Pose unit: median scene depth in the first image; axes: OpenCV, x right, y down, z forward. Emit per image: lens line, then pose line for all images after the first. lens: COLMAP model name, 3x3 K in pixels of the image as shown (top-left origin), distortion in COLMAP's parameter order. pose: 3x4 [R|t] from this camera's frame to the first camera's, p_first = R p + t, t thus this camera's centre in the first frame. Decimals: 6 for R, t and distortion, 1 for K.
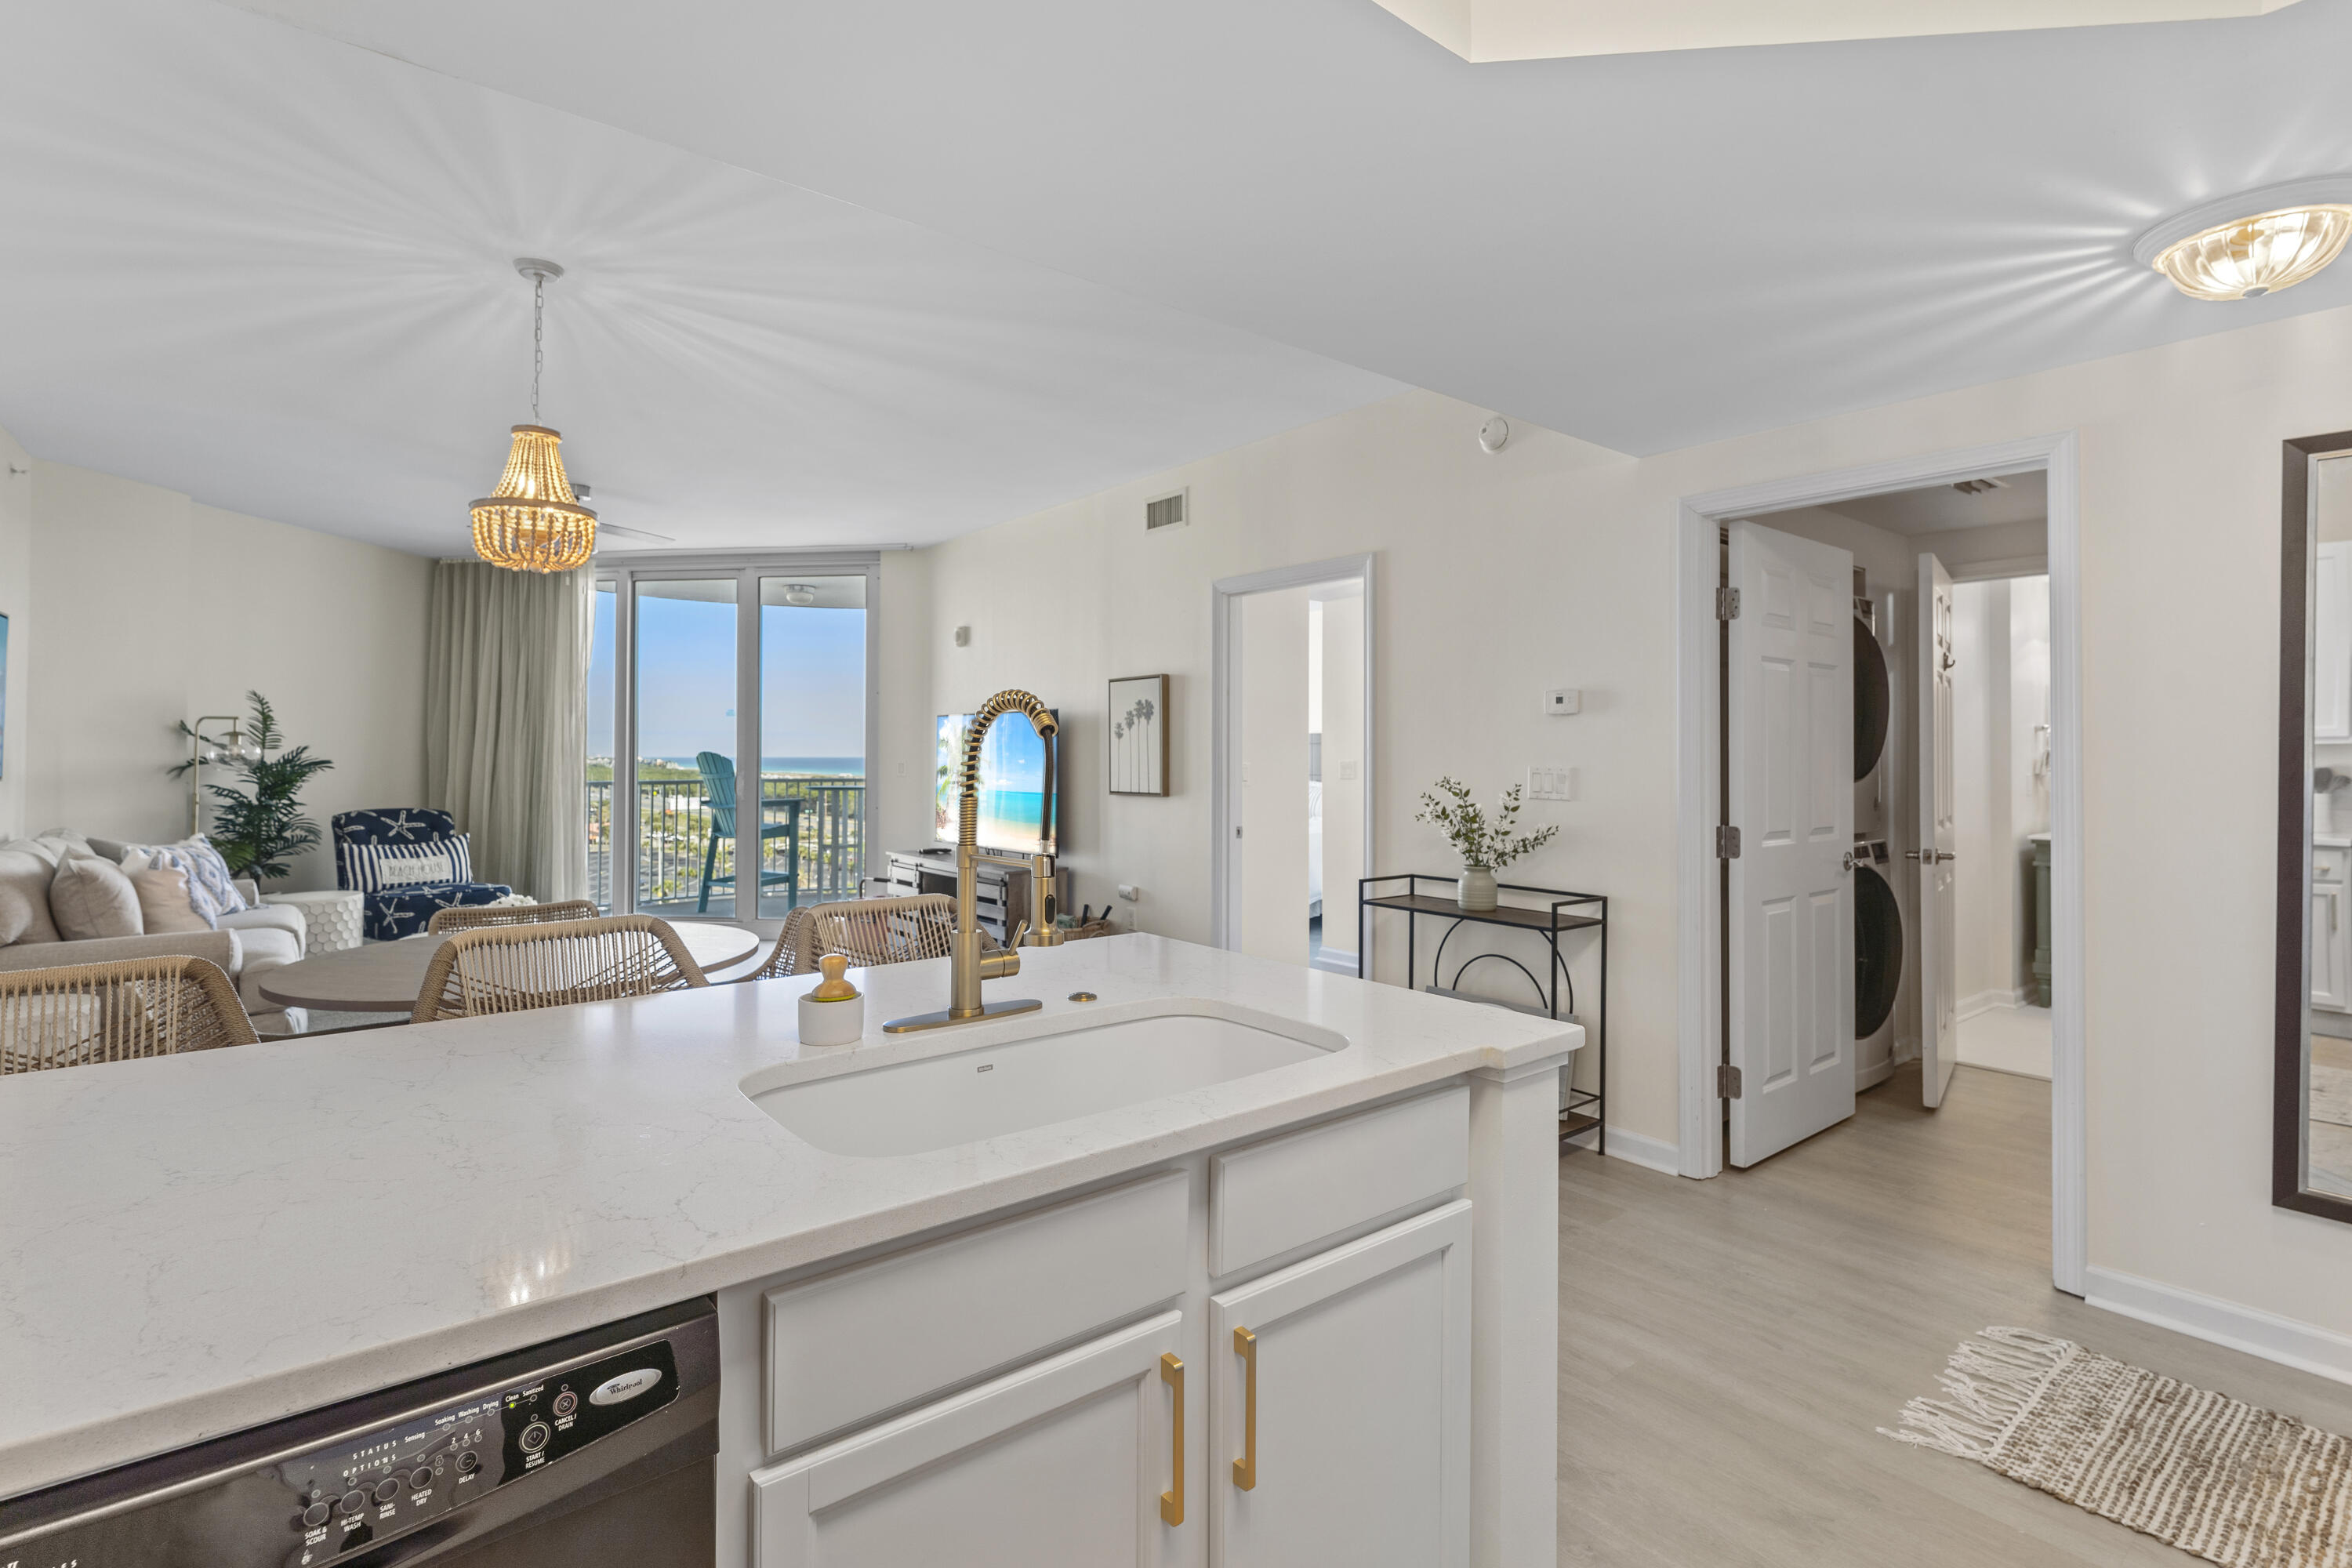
lens RADIAL K [[1083.2, 0, 1181.8], [0, 1083.2, 743.0], [0, 0, 1]] dist [-0.009057, -0.001263]
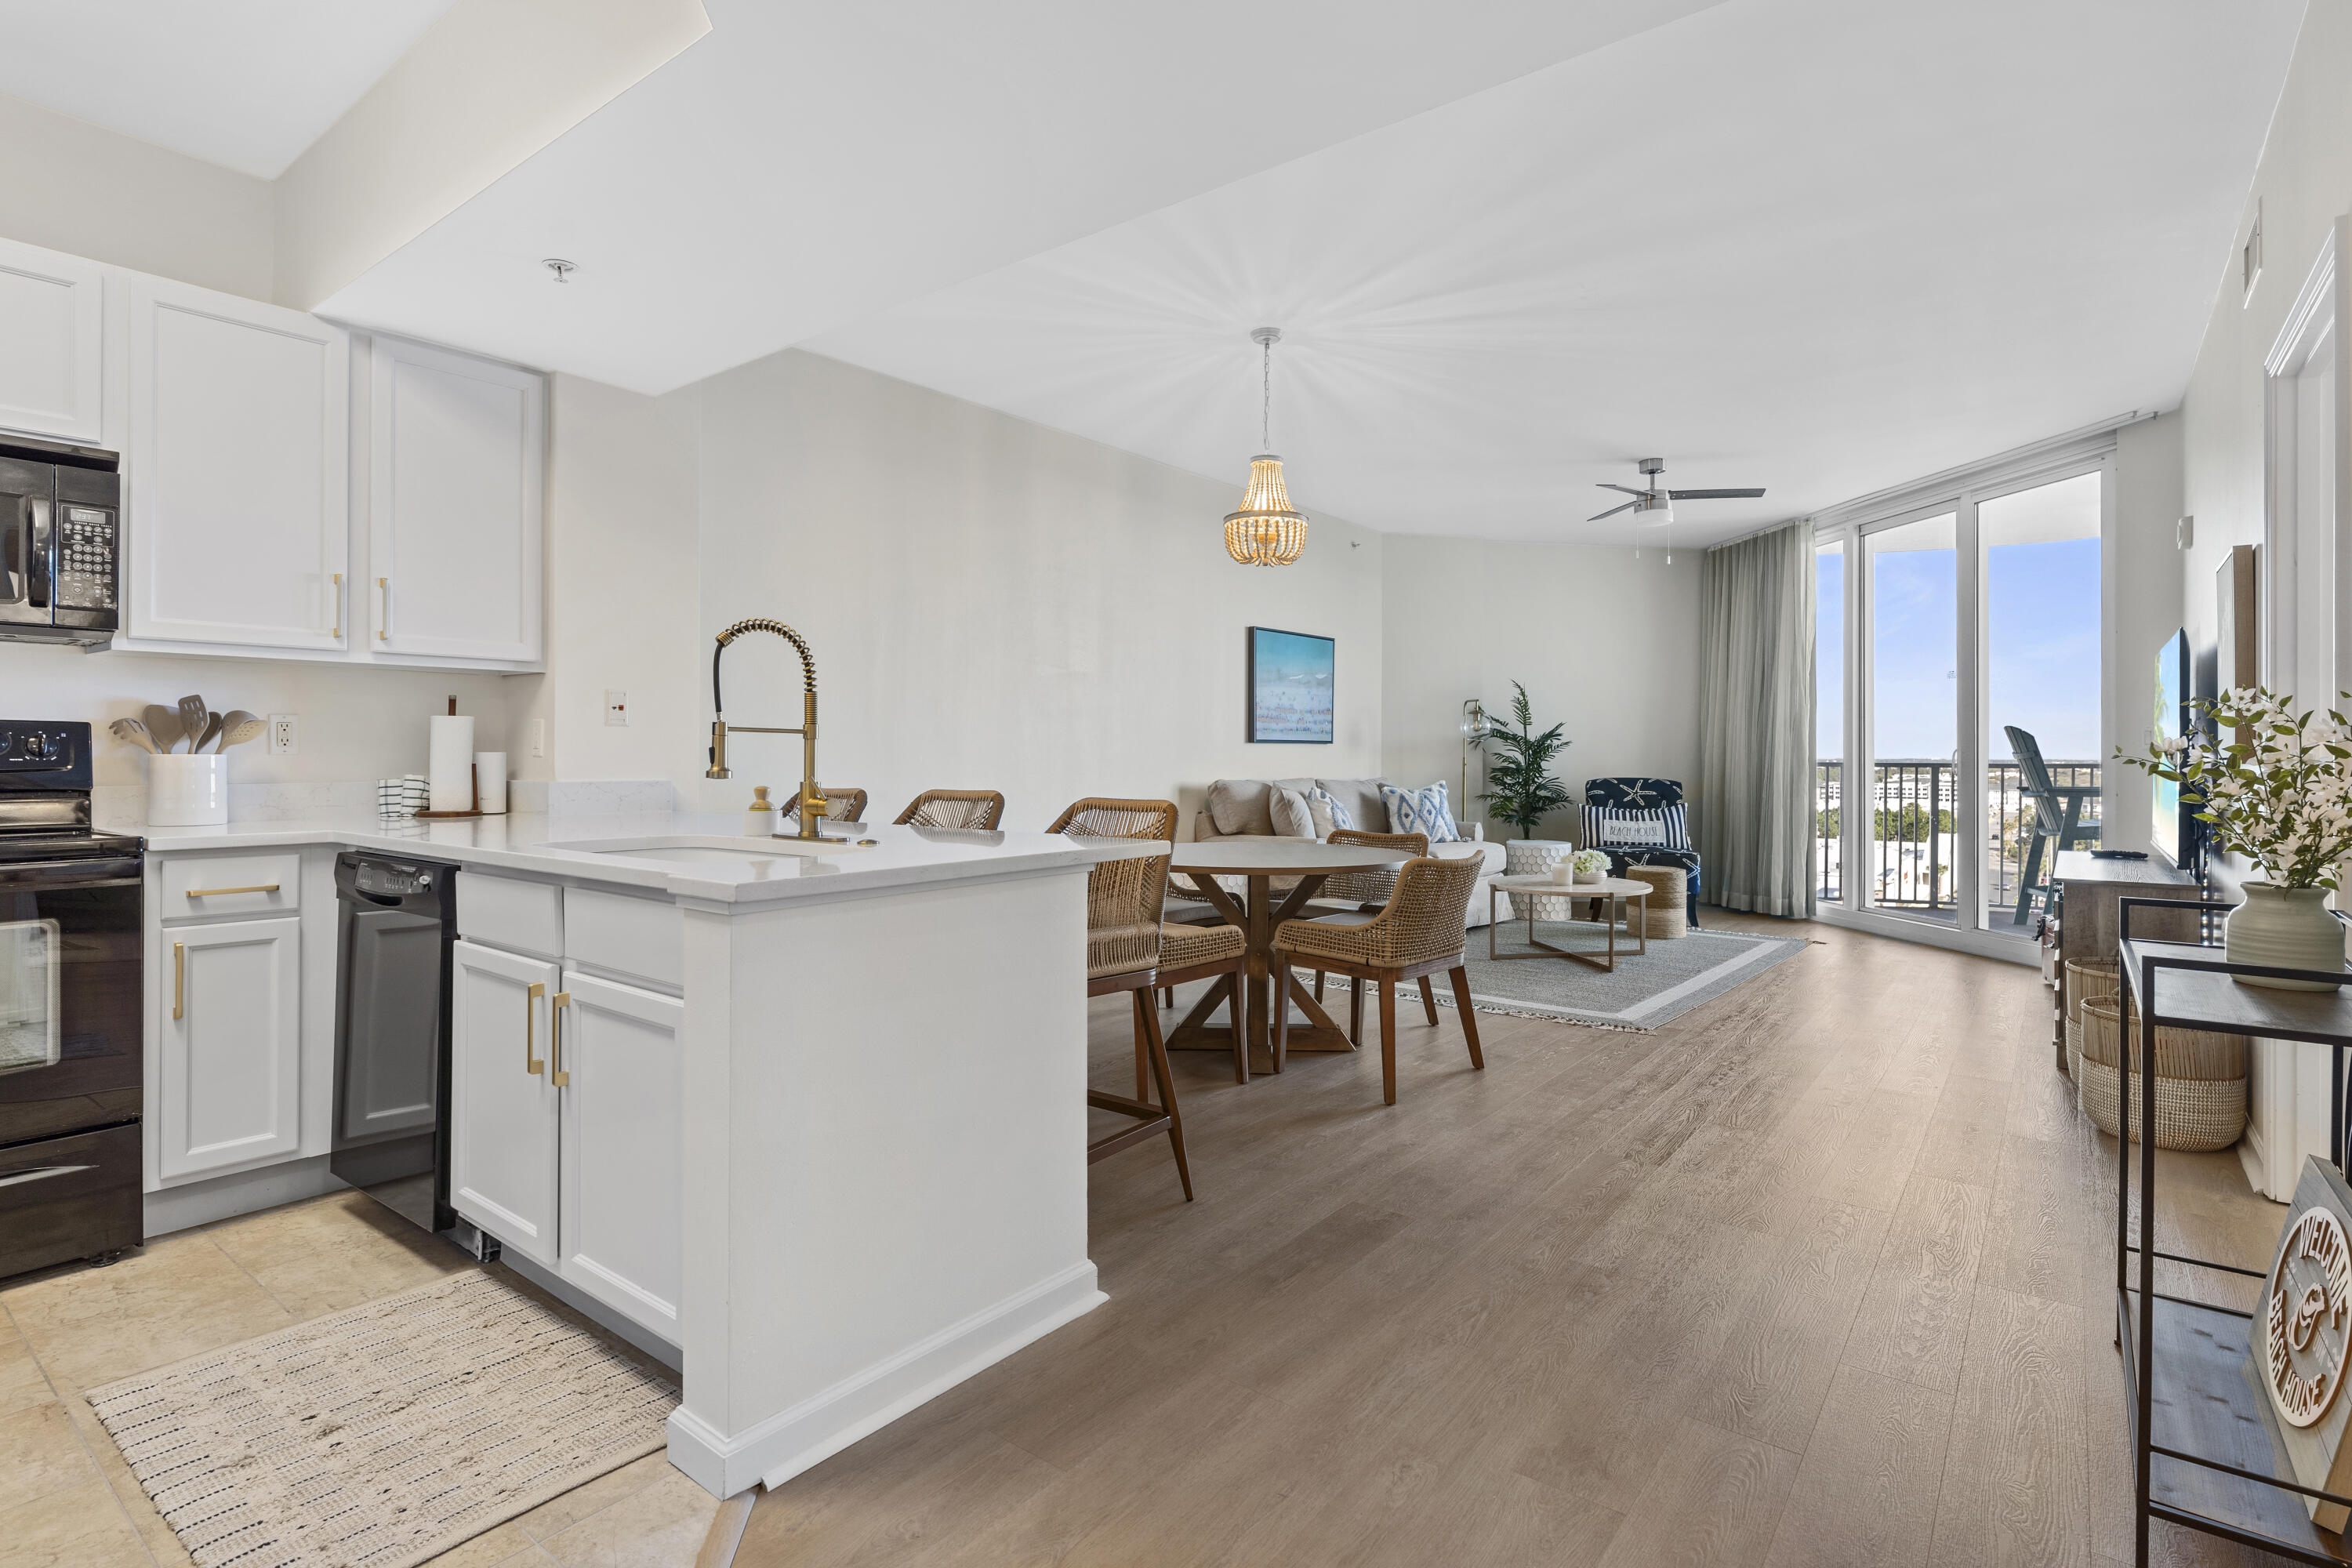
lens RADIAL K [[1165.5, 0, 1179.6], [0, 1165.5, 746.0], [0, 0, 1]] dist [0.000135, -0.003063]
pose [[0.229641, -0.007218, -0.973249, 0.372801], [0.007216, 0.999958, -0.005713, 0.033592], [0.973249, -0.005711, 0.229684, 0.274247]]
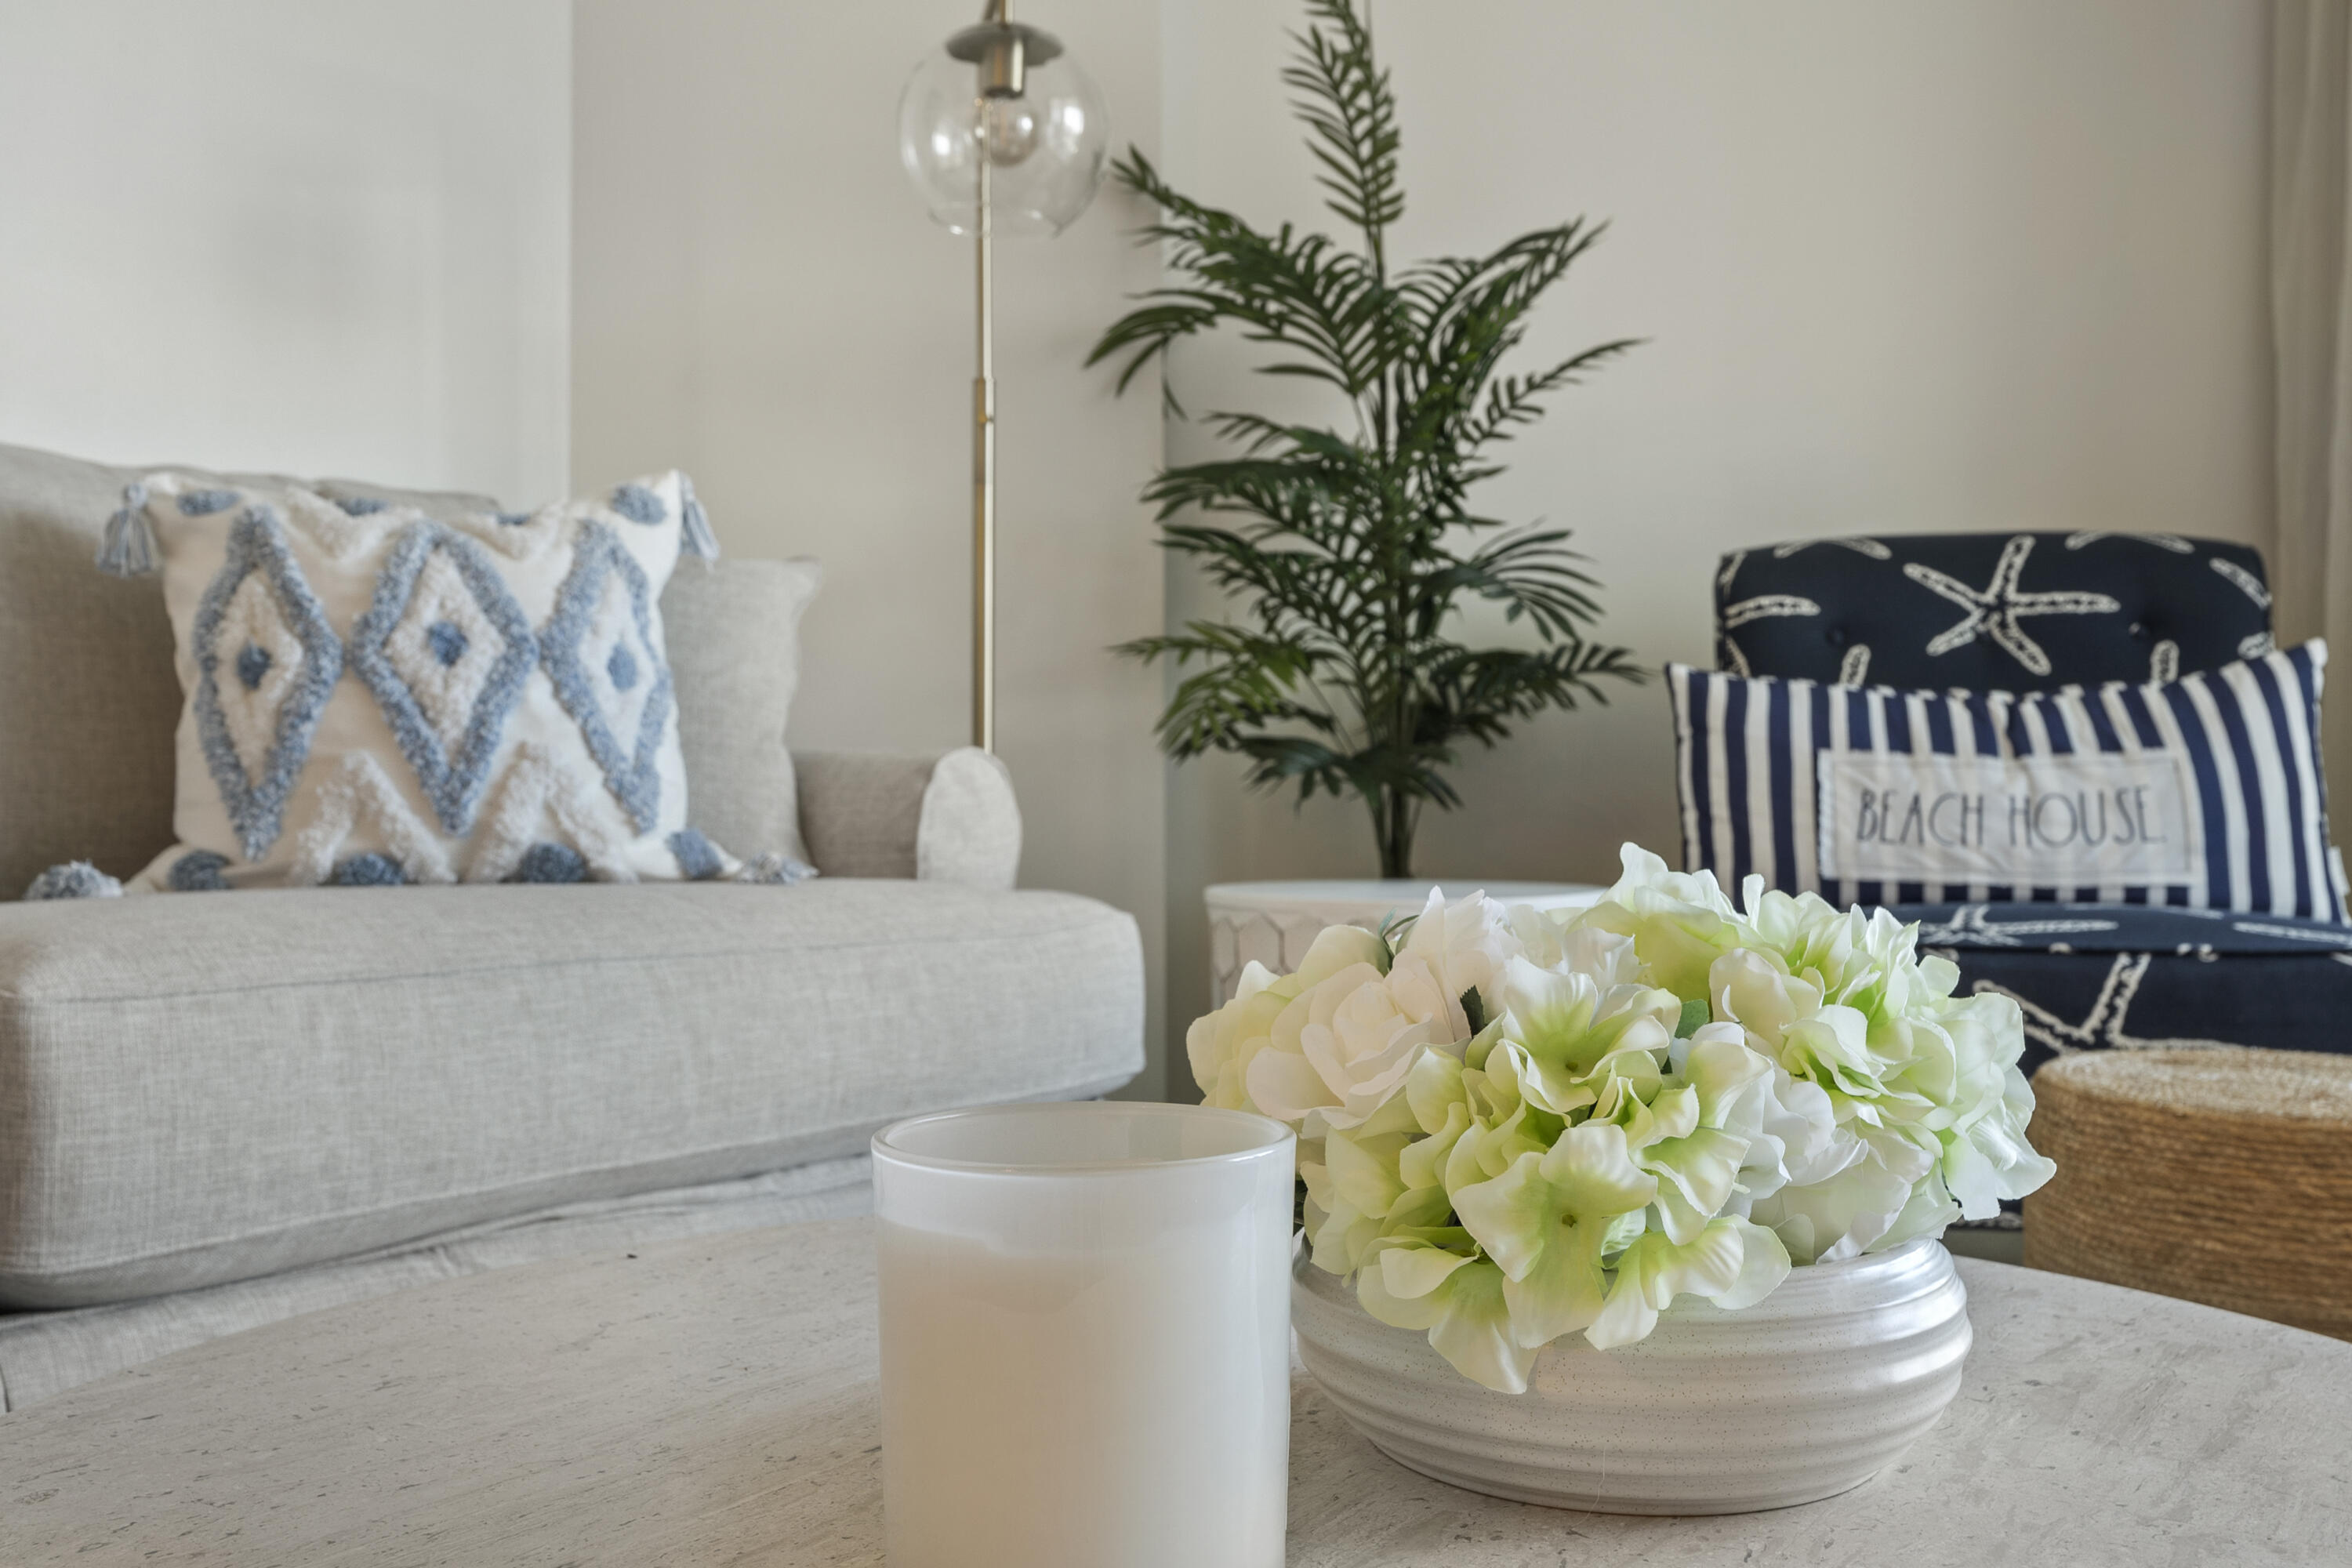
lens RADIAL K [[2130.9, 0, 1192.1], [0, 2130.9, 770.6], [0, 0, 1]] dist [0.019768, 0.016994]
pose [[0.297318, -0.012825, -0.954692, -0.425825], [0.014150, 0.999859, -0.009025, 0.114929], [0.954674, -0.010825, 0.297458, 0.794454]]
